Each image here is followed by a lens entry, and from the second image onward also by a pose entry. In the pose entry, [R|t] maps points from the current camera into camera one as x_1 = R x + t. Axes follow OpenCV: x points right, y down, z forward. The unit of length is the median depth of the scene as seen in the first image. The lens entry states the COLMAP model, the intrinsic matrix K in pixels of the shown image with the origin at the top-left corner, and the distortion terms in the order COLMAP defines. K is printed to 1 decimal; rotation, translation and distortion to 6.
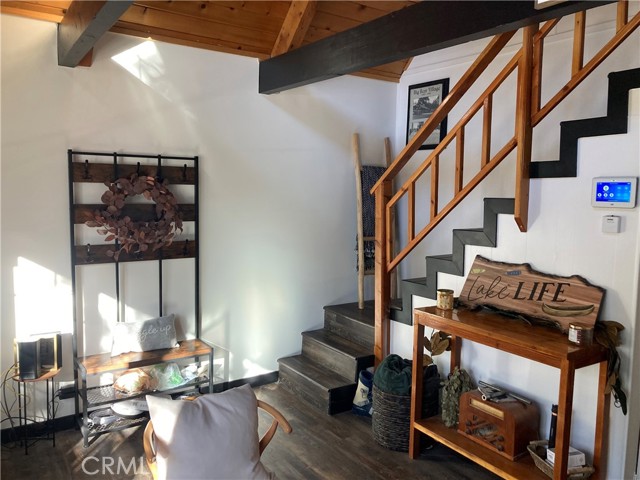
lens RADIAL K [[522.8, 0, 320.0], [0, 522.8, 240.0], [0, 0, 1]] dist [0.027868, -0.000224]
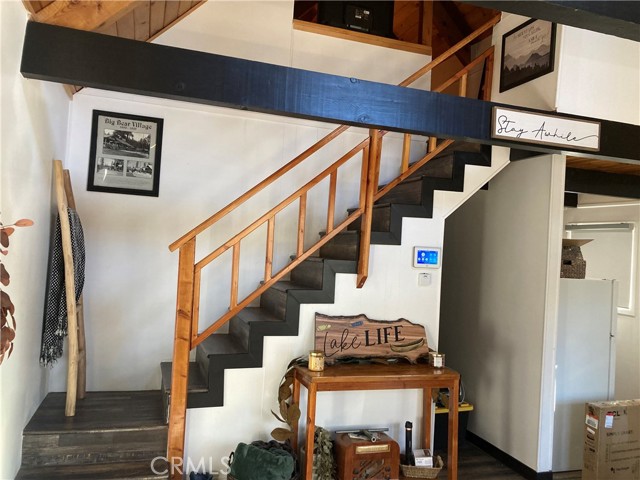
lens RADIAL K [[522.8, 0, 320.0], [0, 522.8, 240.0], [0, 0, 1]] dist [0.027868, -0.000224]
pose [[0.287619, 0.019965, 0.957537, -0.629441], [0.049344, 0.998146, -0.035634, -0.070341], [-0.956473, 0.057498, 0.286100, 0.599930]]
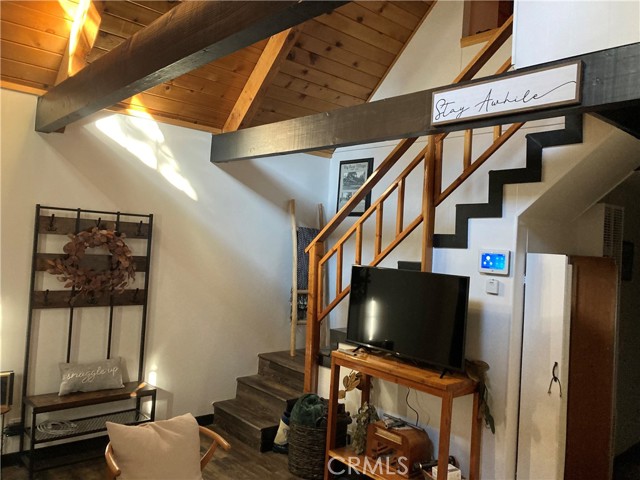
lens RADIAL K [[505.3, 0, 307.2], [0, 505.3, 225.0], [0, 0, 1]] dist [-0.001633, 0.000991]
pose [[0.994524, 0.043836, 0.094867, -0.005977], [-0.031424, 0.991200, -0.128590, -0.007930], [-0.099669, 0.124904, 0.987150, -0.112690]]
